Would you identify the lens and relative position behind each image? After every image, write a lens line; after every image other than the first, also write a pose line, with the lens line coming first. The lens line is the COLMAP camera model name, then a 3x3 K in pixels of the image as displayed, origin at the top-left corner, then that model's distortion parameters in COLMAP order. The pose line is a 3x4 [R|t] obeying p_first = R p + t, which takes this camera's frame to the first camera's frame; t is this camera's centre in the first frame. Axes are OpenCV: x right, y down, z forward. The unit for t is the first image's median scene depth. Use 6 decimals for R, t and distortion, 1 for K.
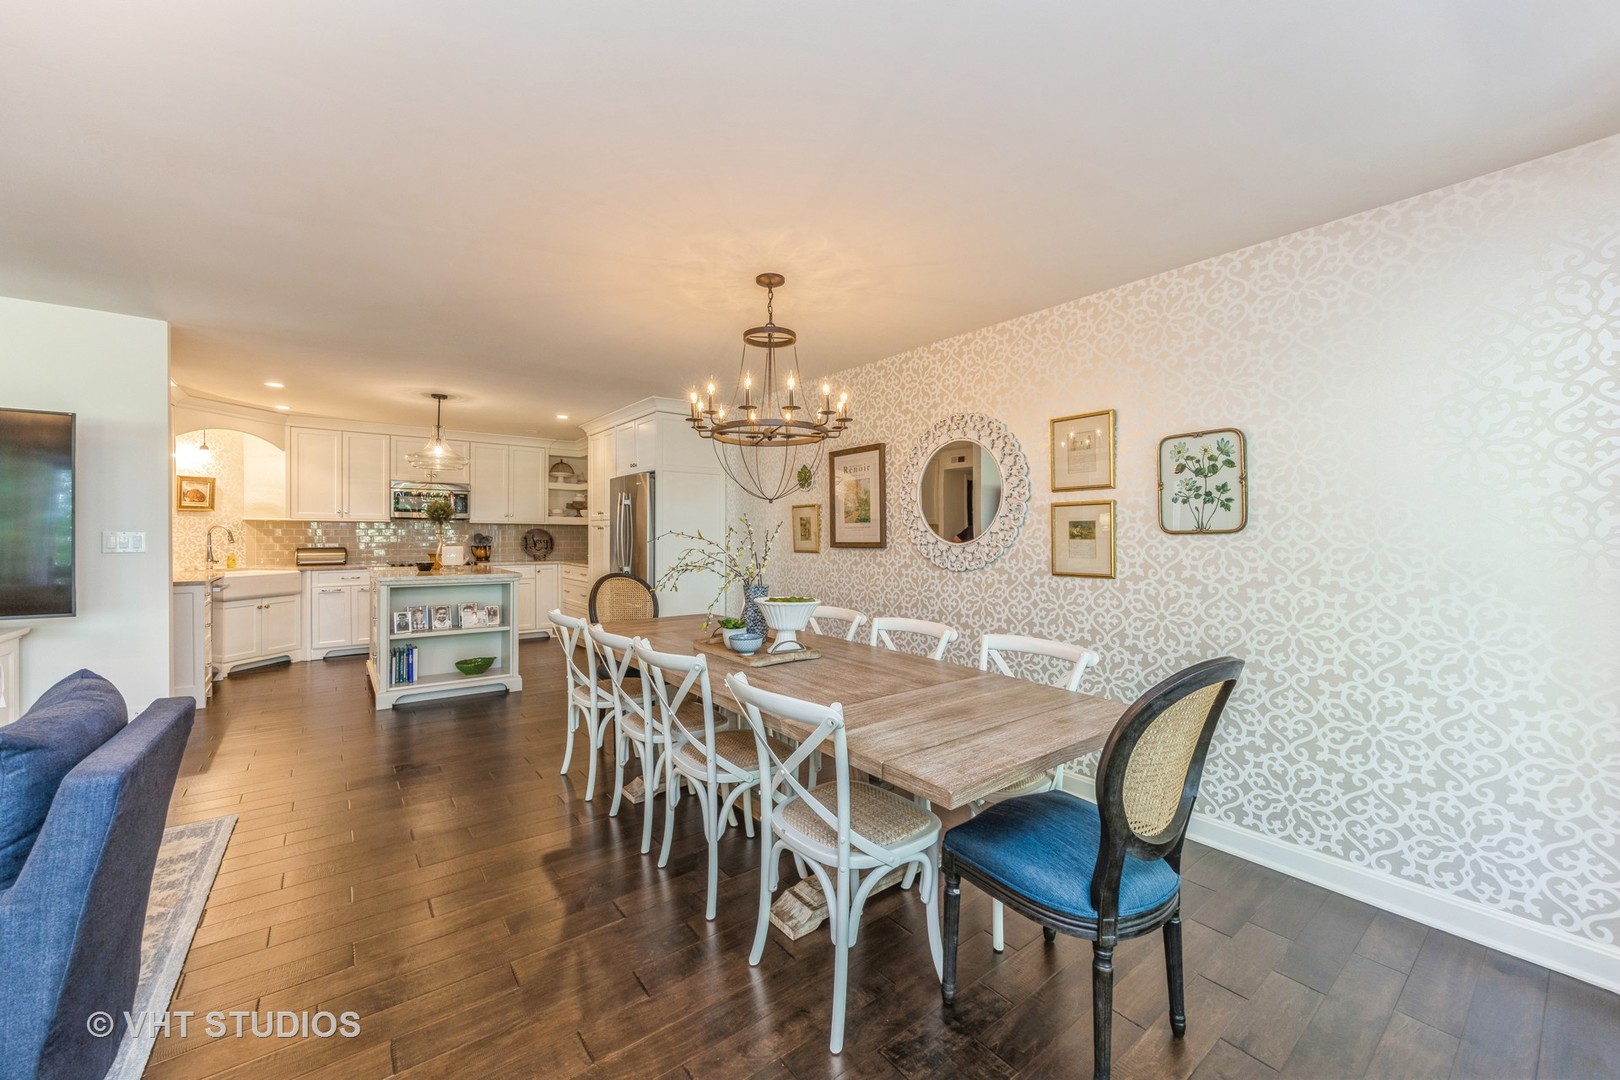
lens RADIAL K [[621.6, 0, 817.8], [0, 621.6, 534.7], [0, 0, 1]] dist [-0.001967, -0.000674]
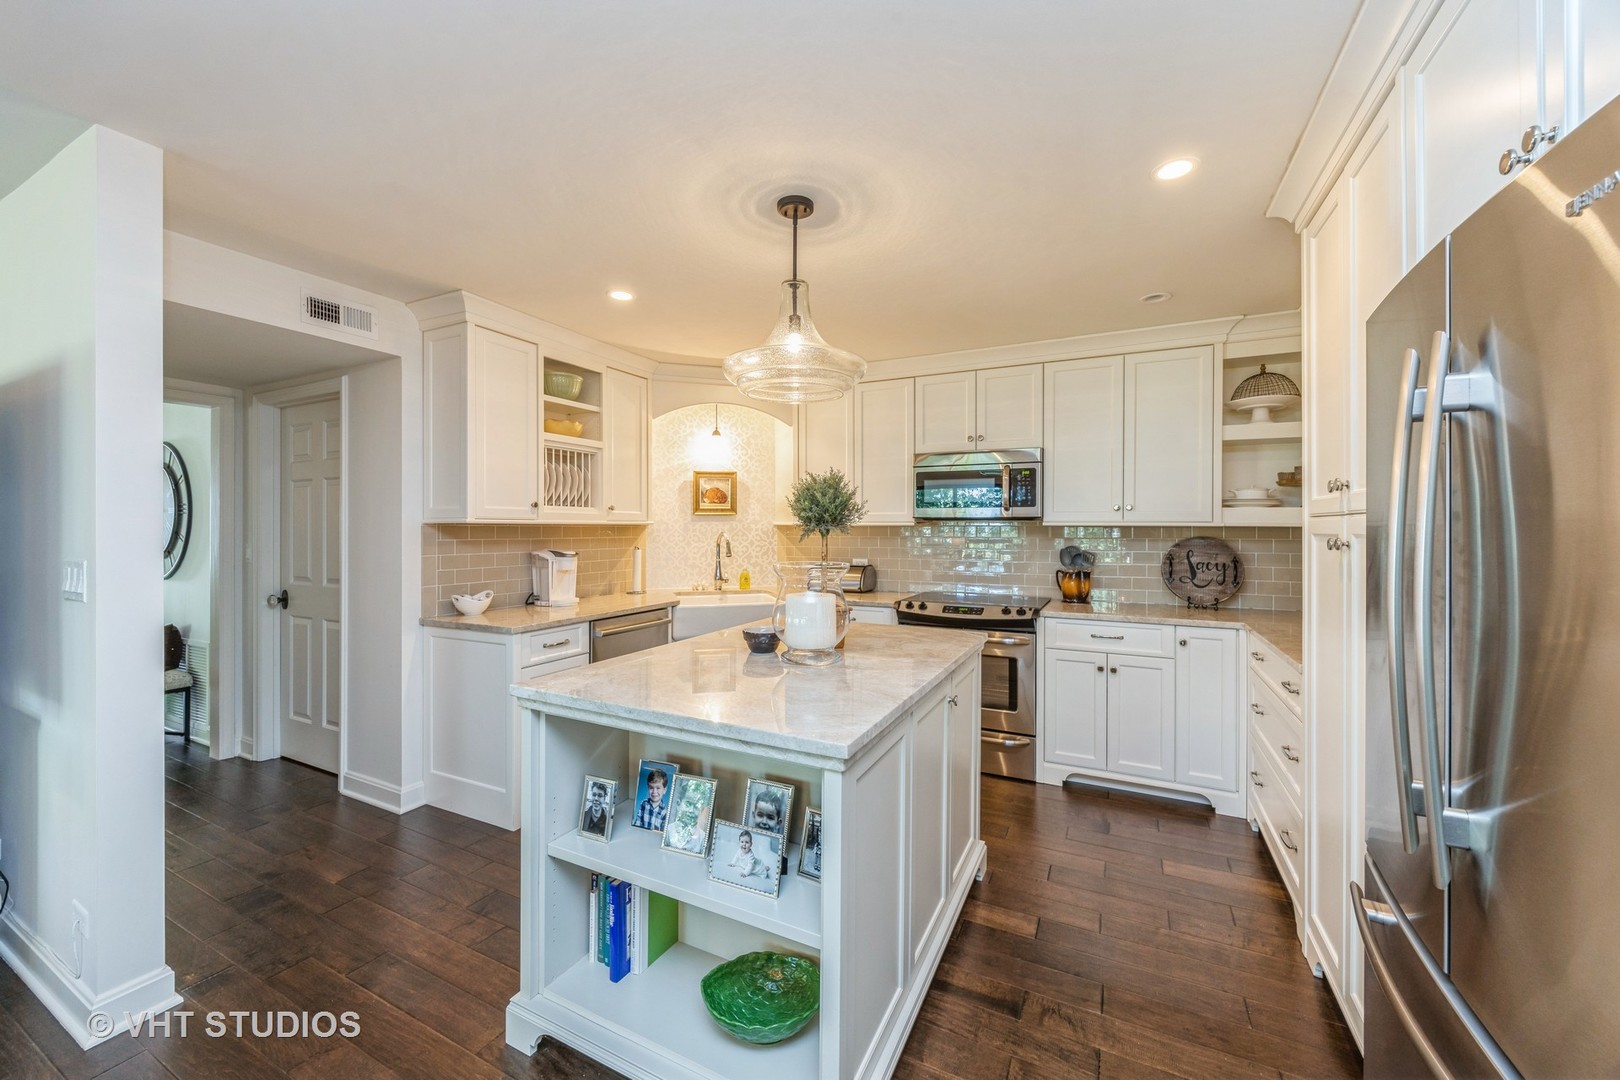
lens RADIAL K [[621.6, 0, 804.1], [0, 621.6, 529.7], [0, 0, 1]] dist [-0.001967, -0.000674]
pose [[0.408100, -0.001174, -0.912937, -0.289628], [-0.003050, 0.999992, -0.002649, -0.022097], [0.912932, 0.003866, 0.408093, 0.978986]]
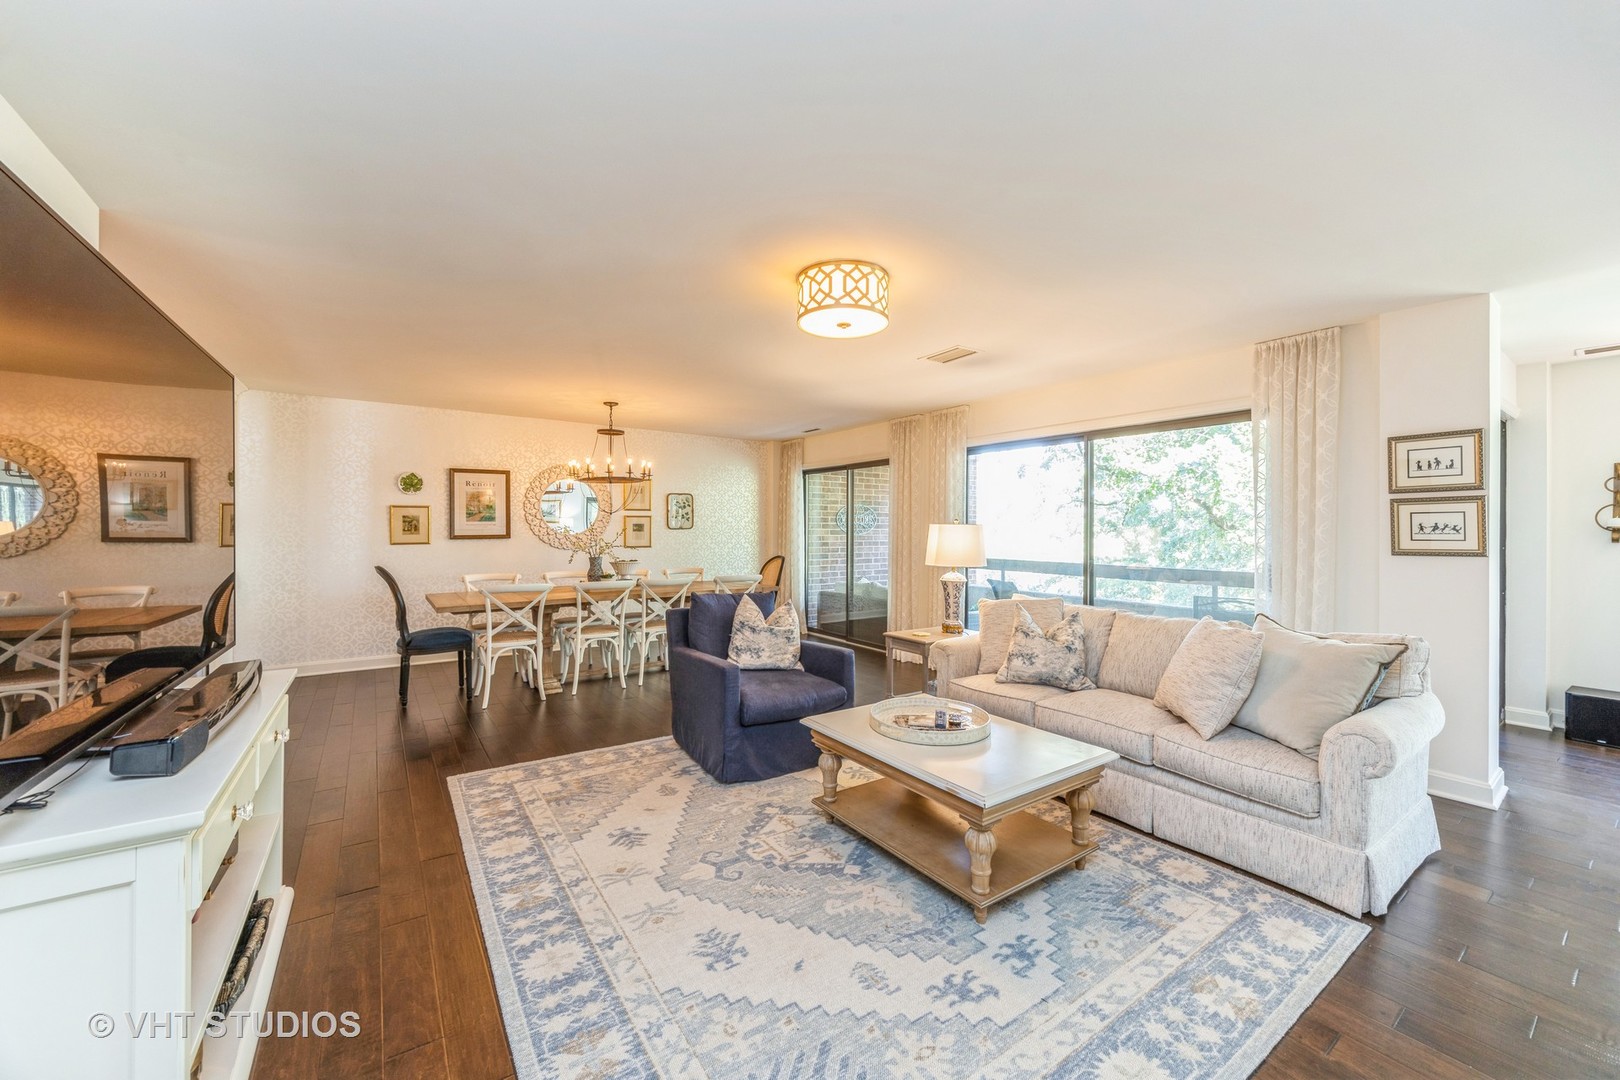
lens RADIAL K [[621.6, 0, 810.6], [0, 621.6, 529.5], [0, 0, 1]] dist [-0.001967, -0.000674]
pose [[0.064576, -0.003813, 0.997905, -1.242526], [-0.003368, 0.999986, 0.004039, -0.007692], [-0.997907, -0.003622, 0.064562, 0.126302]]
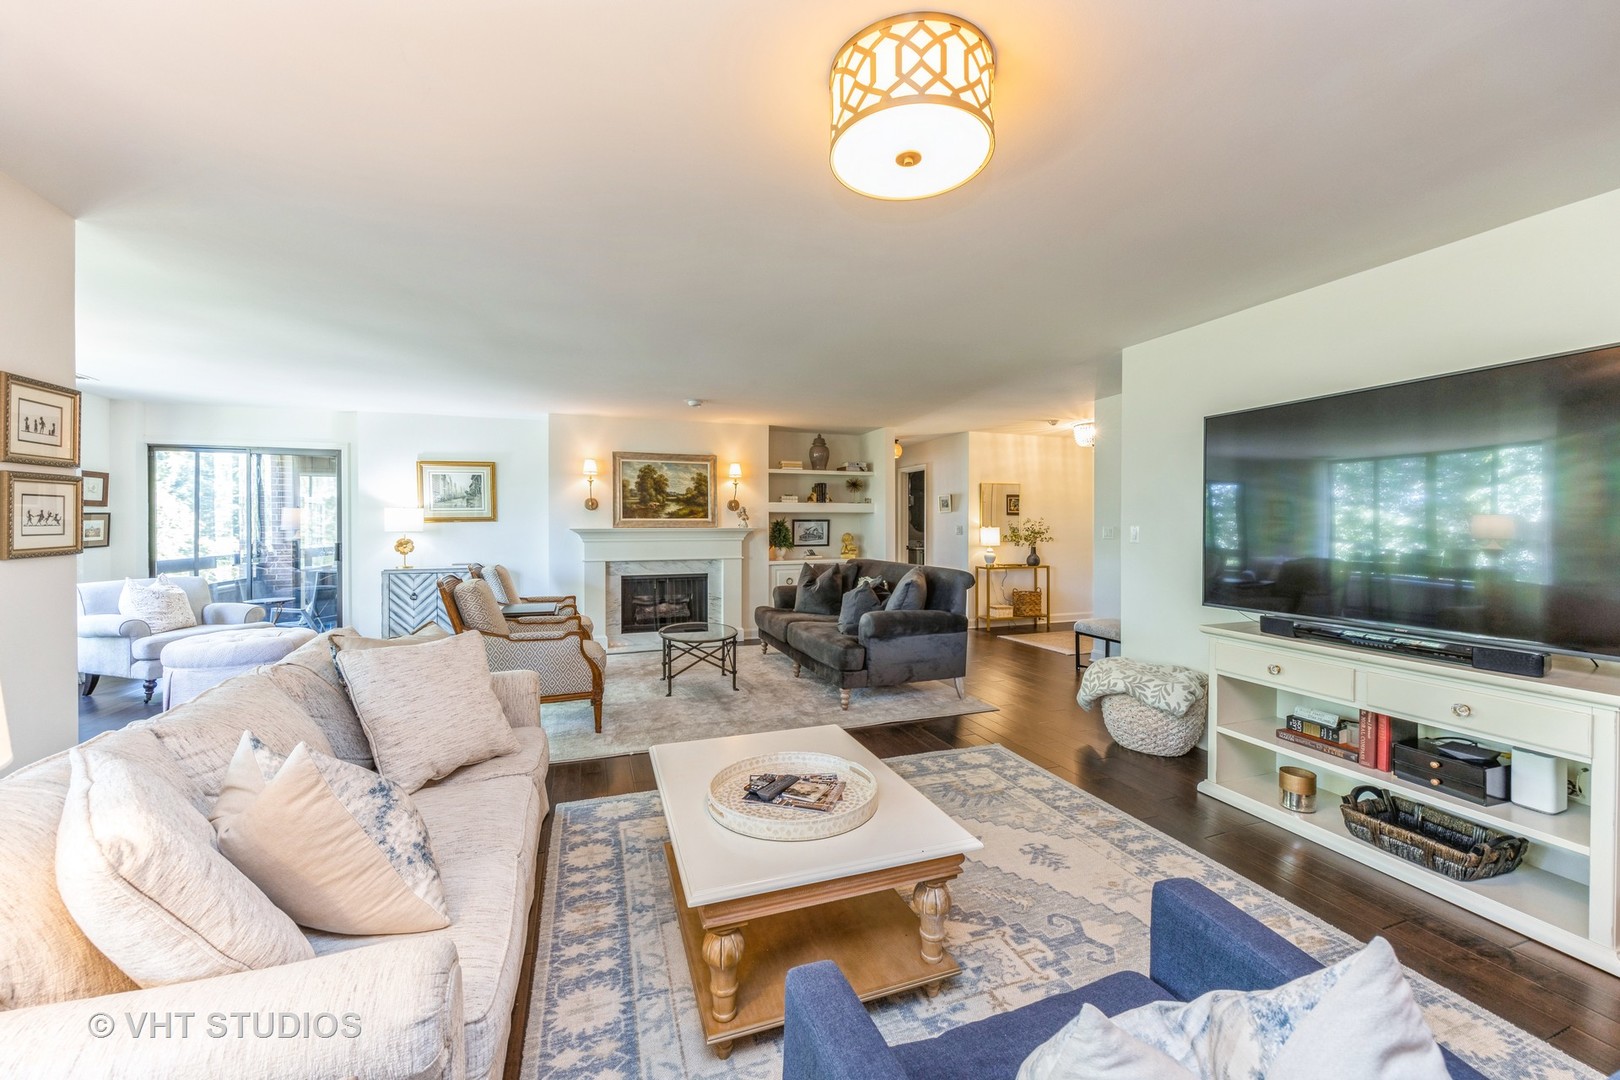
lens RADIAL K [[621.6, 0, 813.2], [0, 621.6, 530.8], [0, 0, 1]] dist [-0.001967, -0.000674]
pose [[-0.319178, 0.005543, -0.947679, -0.256093], [0.000234, 0.999983, 0.005770, -0.001177], [0.947695, 0.001620, -0.319174, 0.197360]]
